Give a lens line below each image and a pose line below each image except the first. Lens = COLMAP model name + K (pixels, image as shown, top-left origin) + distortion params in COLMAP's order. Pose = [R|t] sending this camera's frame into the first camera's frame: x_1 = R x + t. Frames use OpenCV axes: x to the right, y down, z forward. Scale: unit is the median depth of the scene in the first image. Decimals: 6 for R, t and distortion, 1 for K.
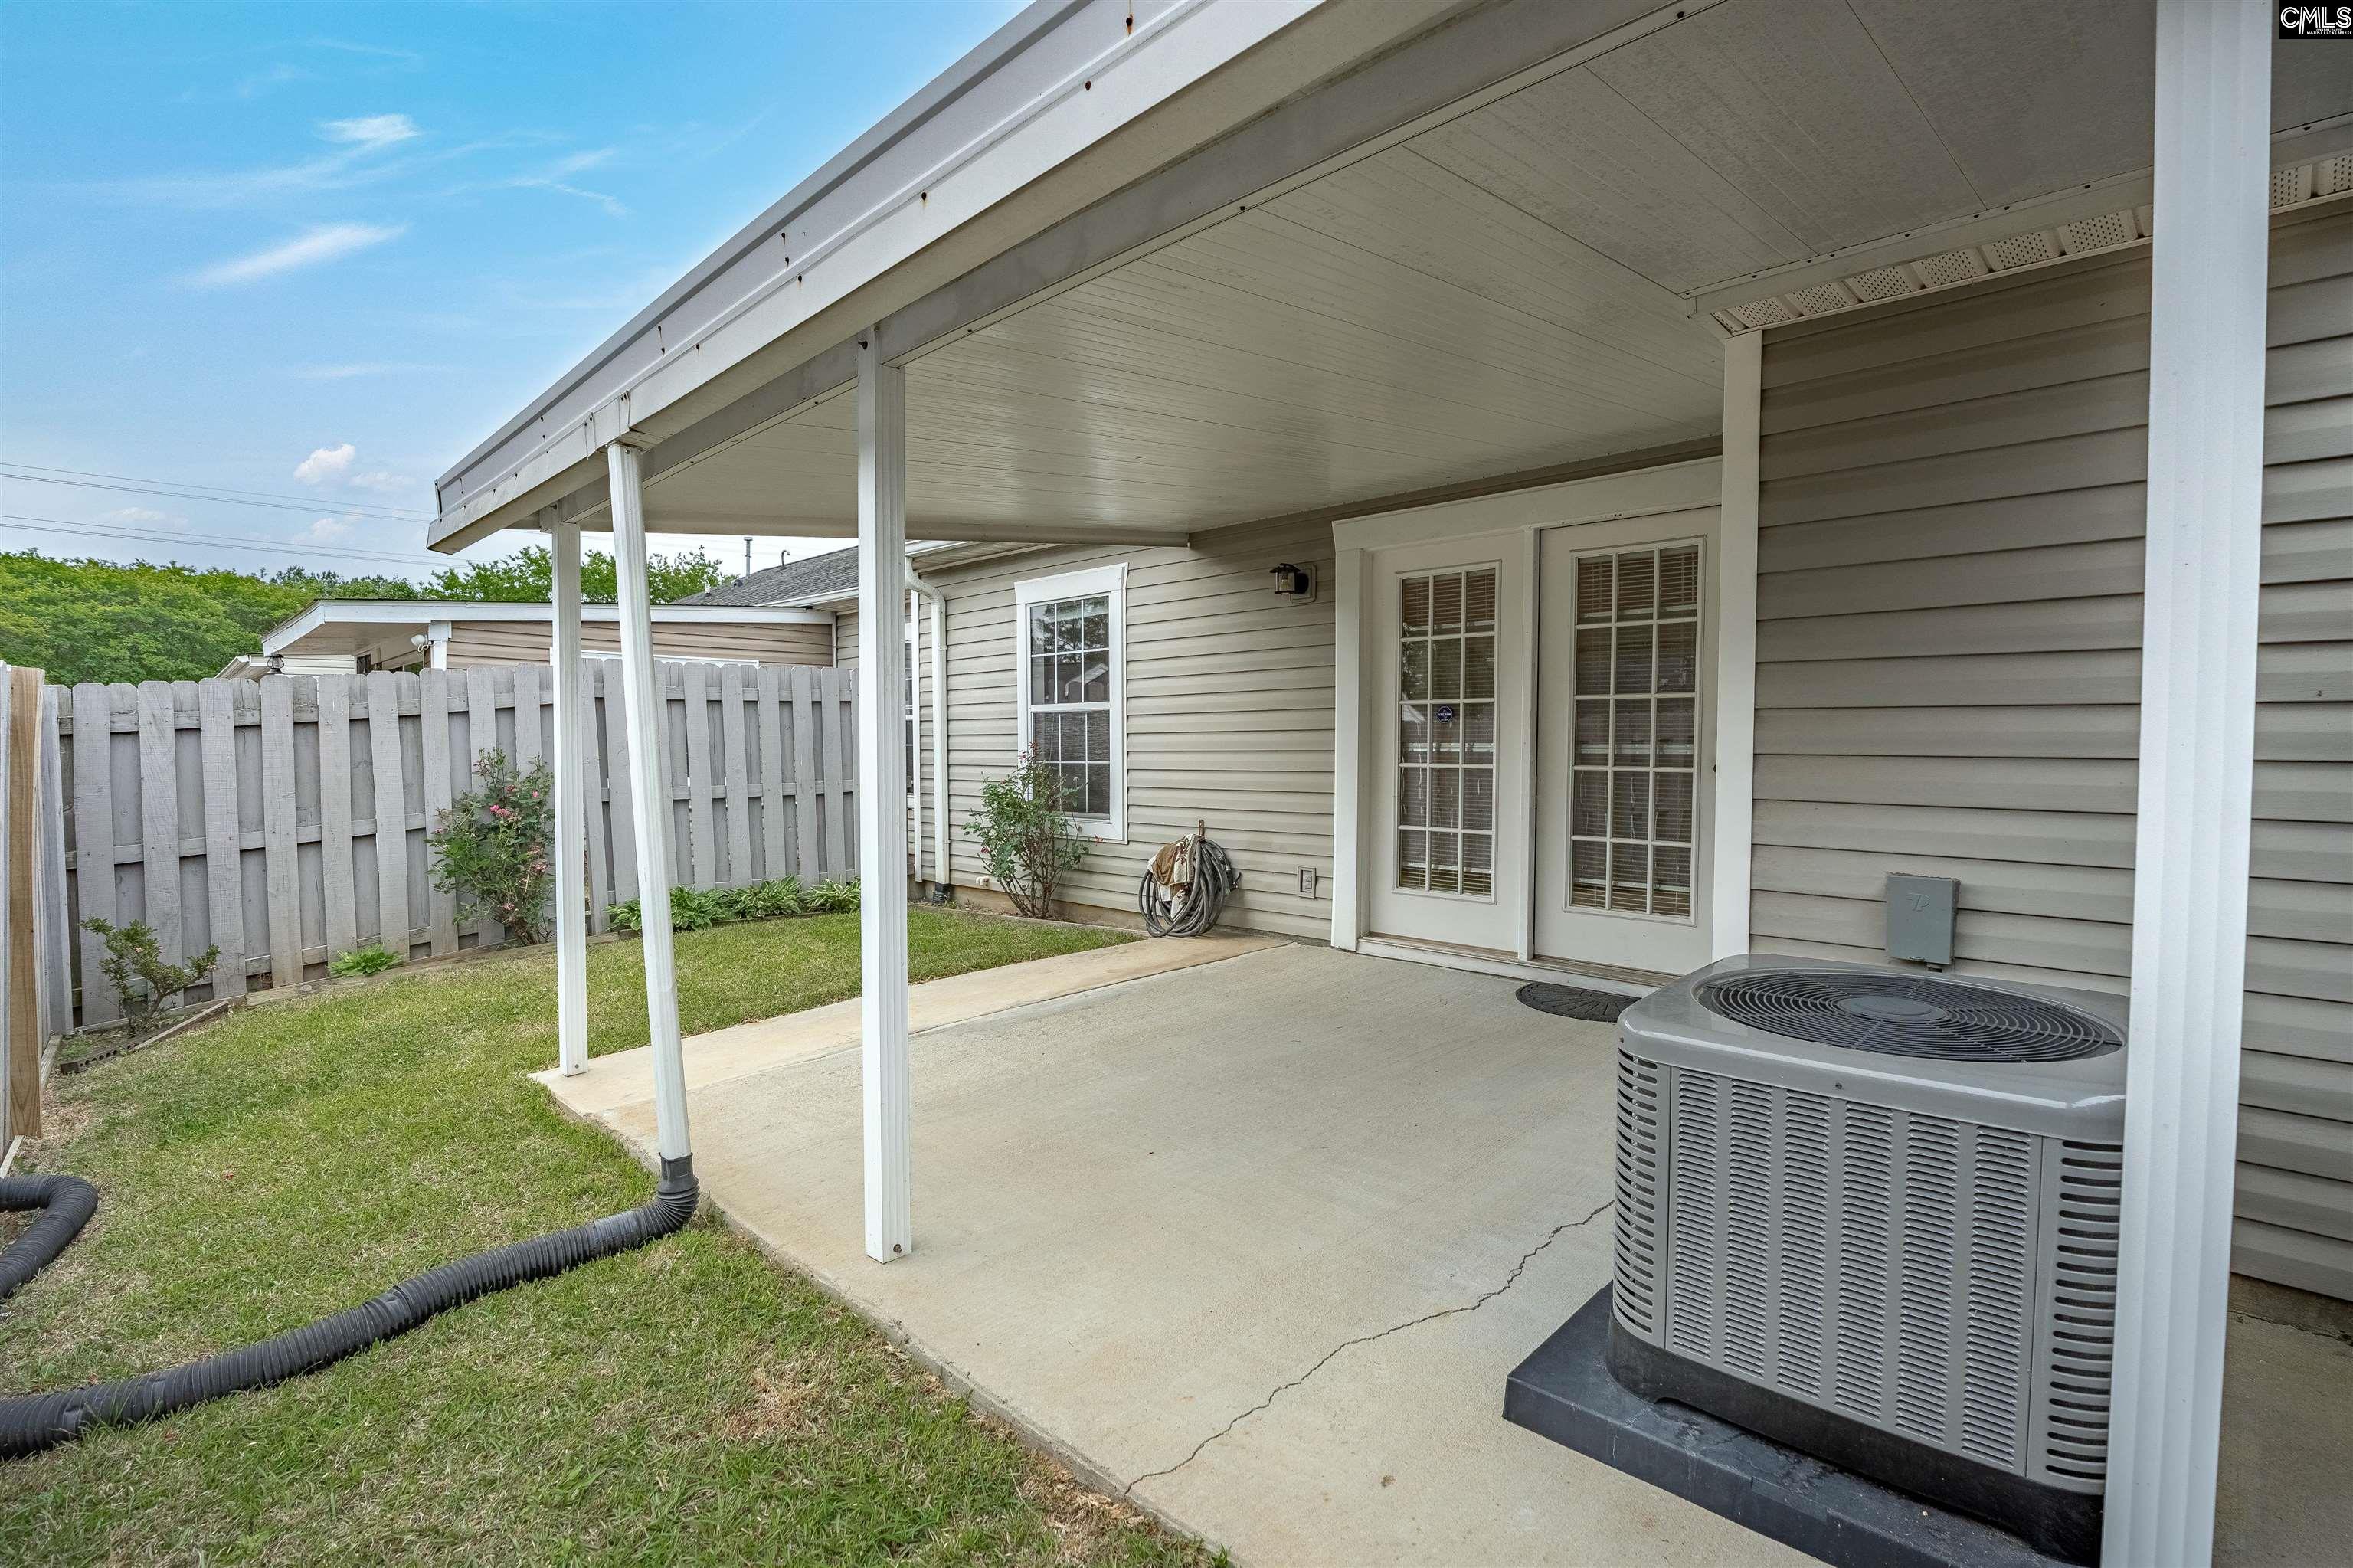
lens RADIAL K [[1068.6, 0, 1176.5], [0, 1068.6, 784.0], [0, 0, 1]] dist [-0.014504, 0.000715]
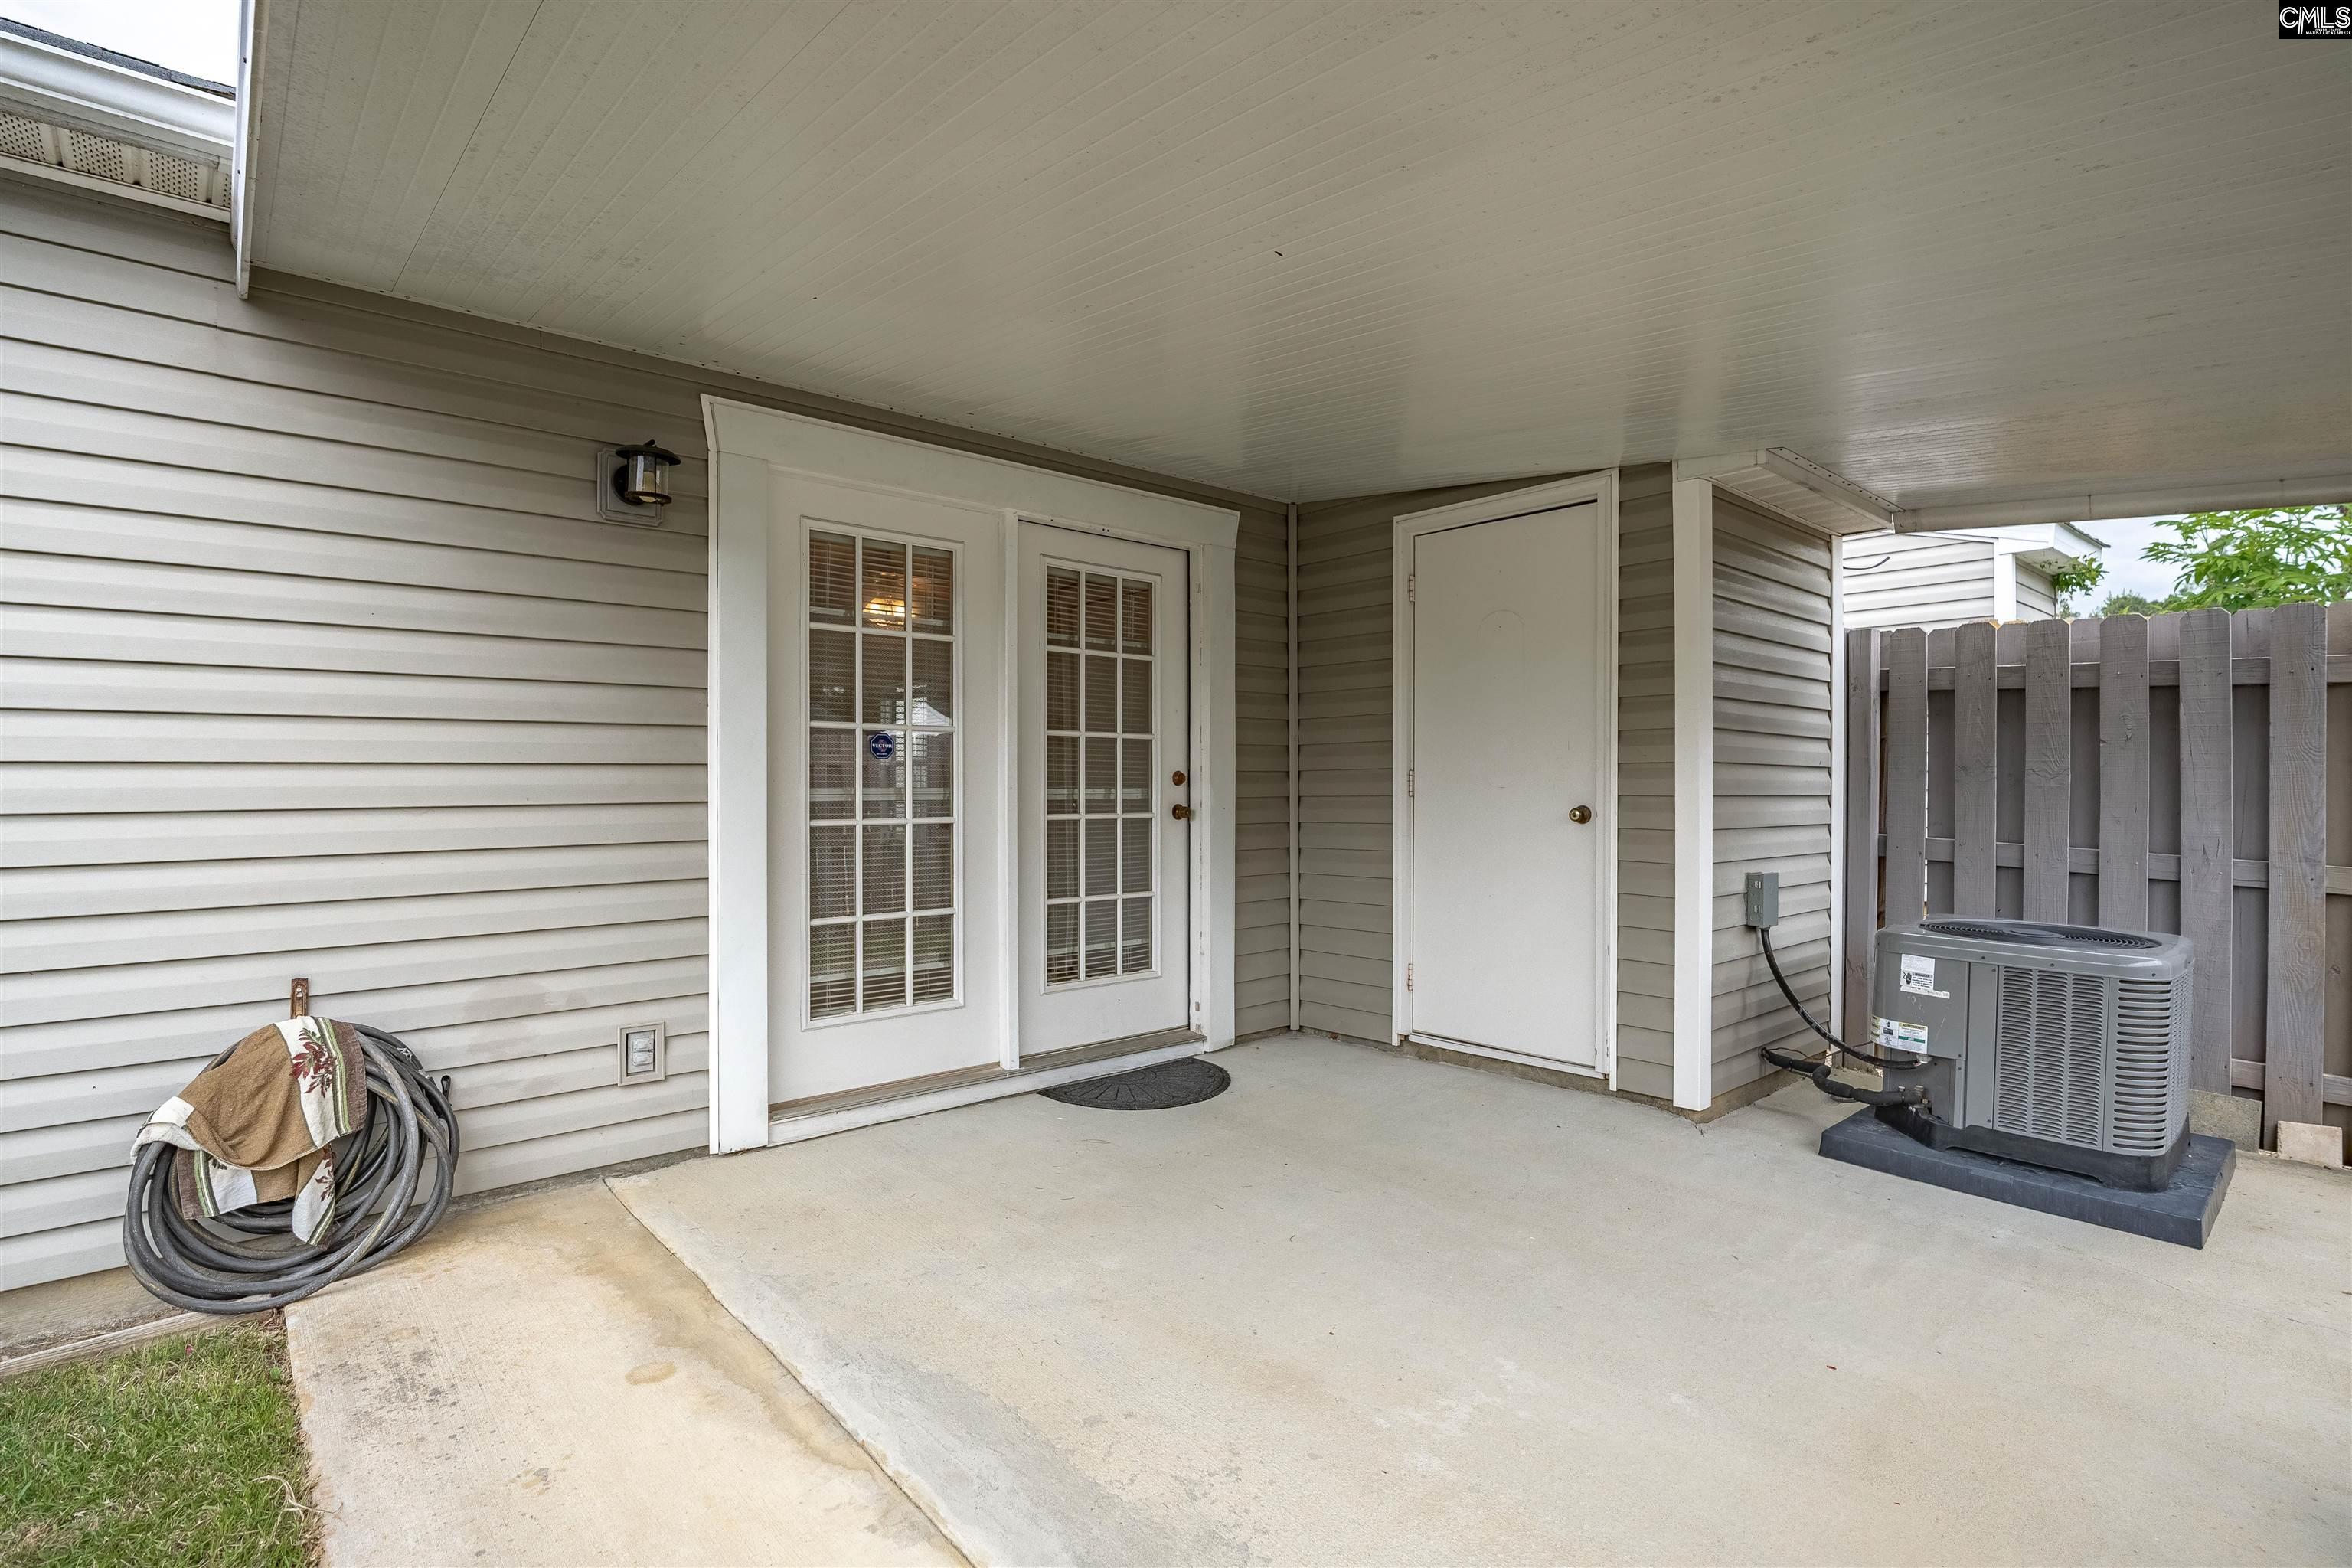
lens RADIAL K [[1120.9, 0, 1189.4], [0, 1120.9, 786.4], [0, 0, 1]] dist [-0.018049, 0.001283]
pose [[0.084639, -0.003202, 0.996407, -0.417225], [0.035987, 0.999352, 0.000155, -0.031028], [-0.995762, 0.035845, 0.084699, 0.704182]]
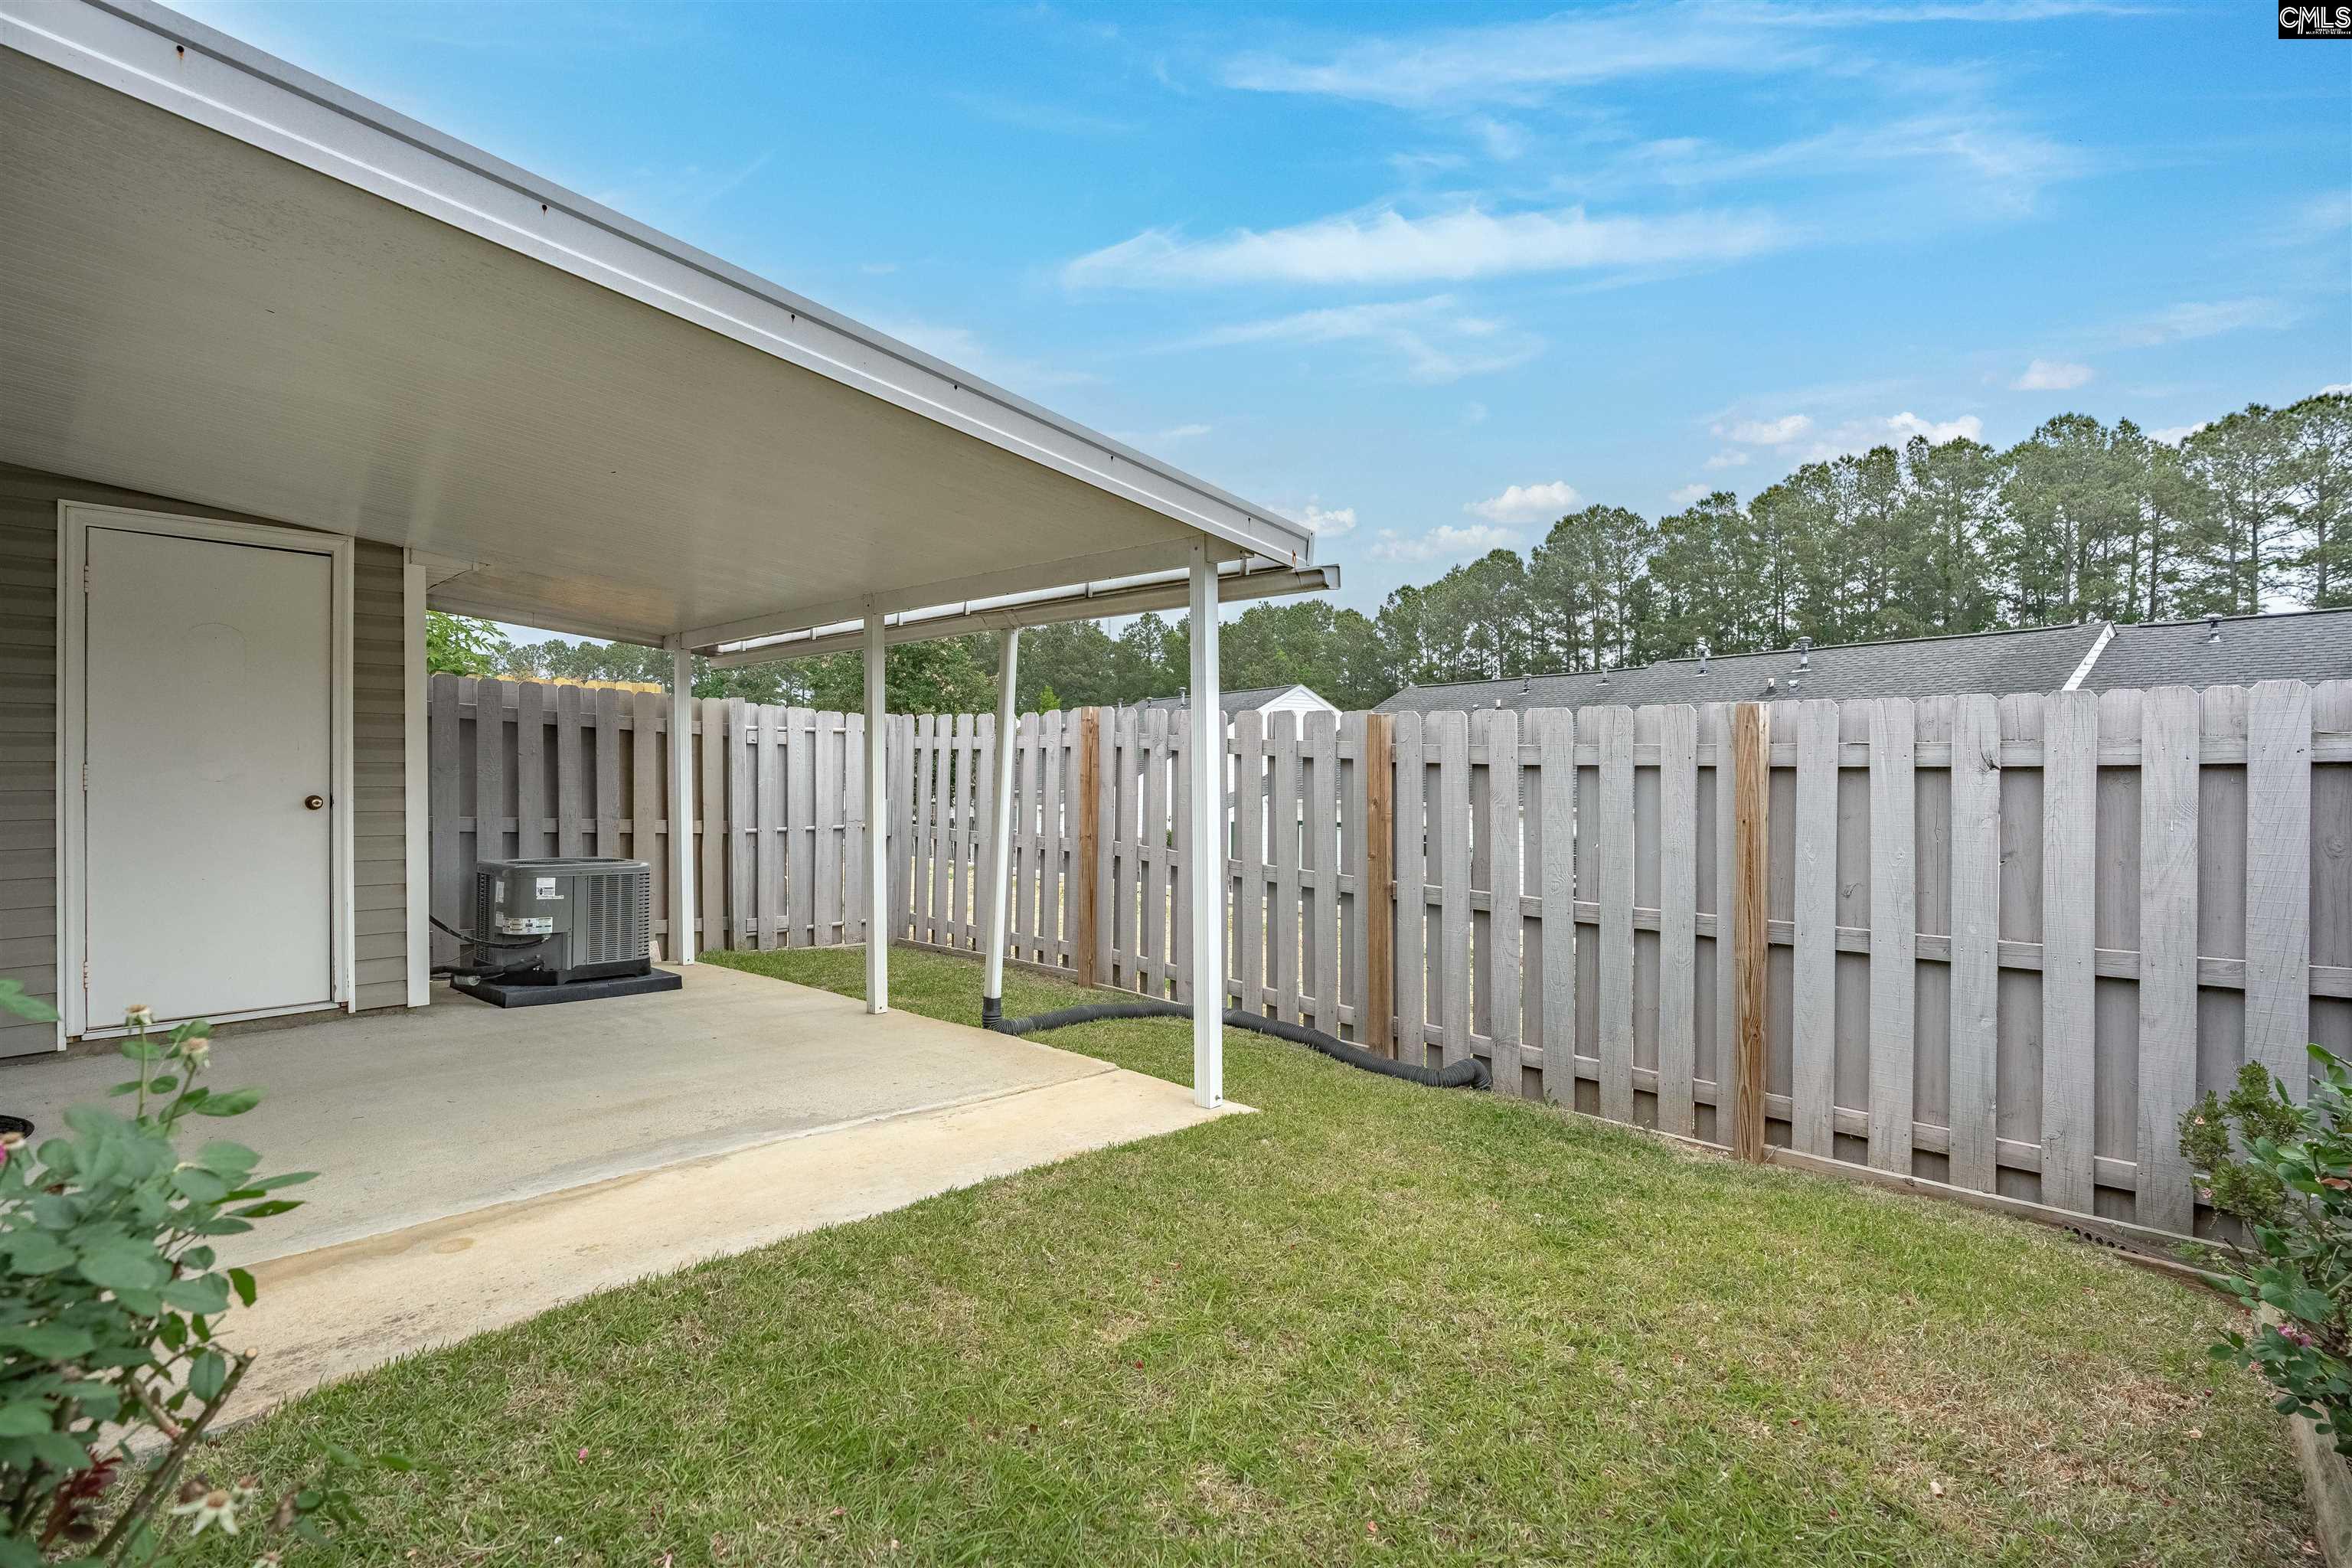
lens RADIAL K [[1120.9, 0, 1189.4], [0, 1120.9, 786.4], [0, 0, 1]] dist [-0.018049, 0.001283]
pose [[-0.999060, 0.001889, -0.043318, -0.329721], [0.000193, 0.999235, 0.039120, -0.055571], [0.043359, 0.039075, -0.998295, 1.575013]]
